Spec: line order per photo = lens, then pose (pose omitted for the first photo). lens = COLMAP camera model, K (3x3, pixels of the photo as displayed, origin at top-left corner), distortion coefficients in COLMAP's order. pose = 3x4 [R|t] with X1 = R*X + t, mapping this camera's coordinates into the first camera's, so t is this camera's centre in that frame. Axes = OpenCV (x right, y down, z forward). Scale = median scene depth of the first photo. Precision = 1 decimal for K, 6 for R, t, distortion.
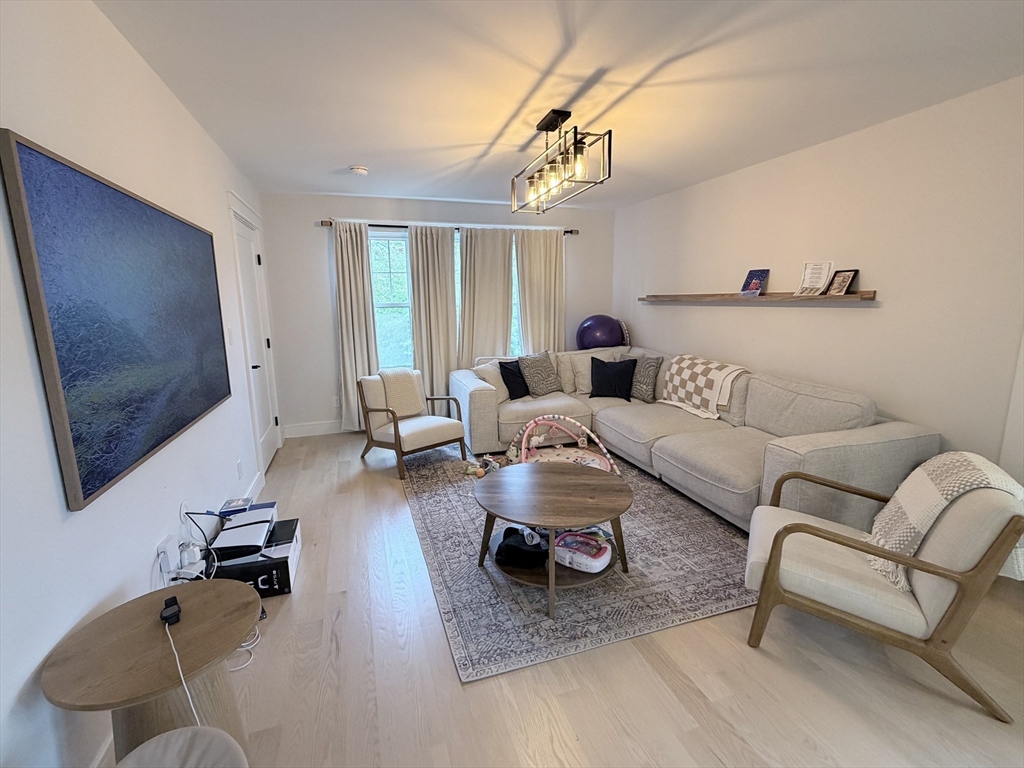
lens RADIAL K [[460.7, 0, 512.0], [0, 460.7, 384.0], [0, 0, 1]] dist [-0.003075, -0.000402]
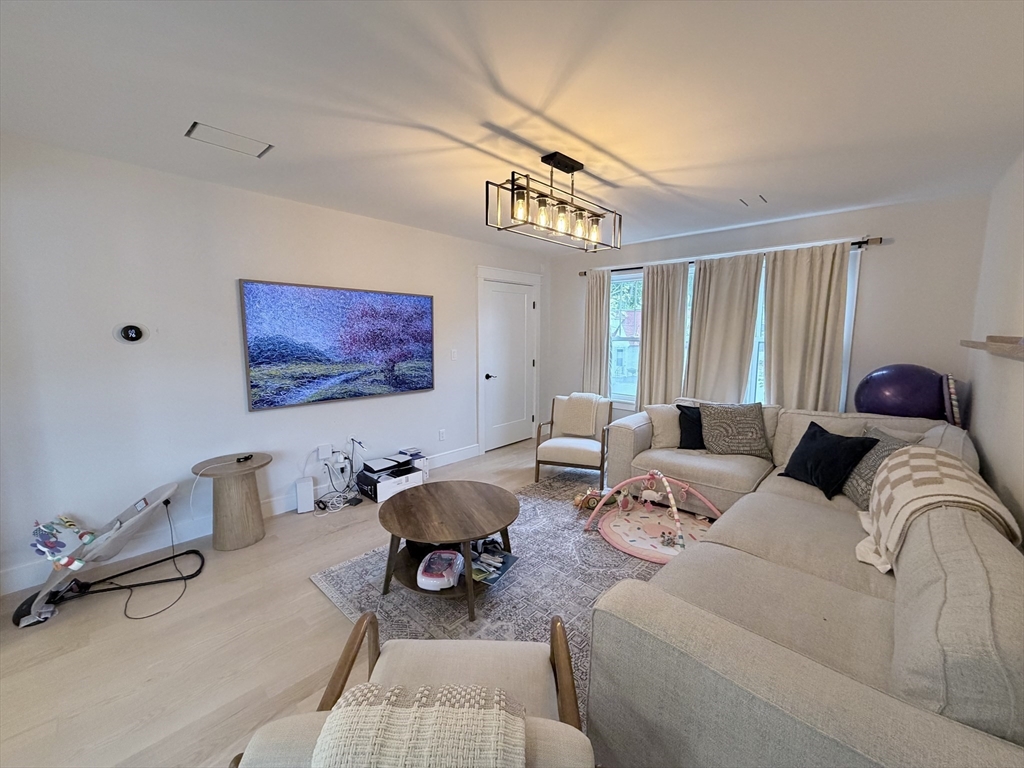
lens RADIAL K [[411.1, 0, 512.0], [0, 411.1, 384.0], [0, 0, 1]] dist [0.002105, 0.000133]
pose [[0.476360, 0.126755, -0.870066, 0.576719], [-0.167368, 0.984533, 0.051797, -0.083304], [0.863174, 0.120947, 0.490207, 0.345444]]
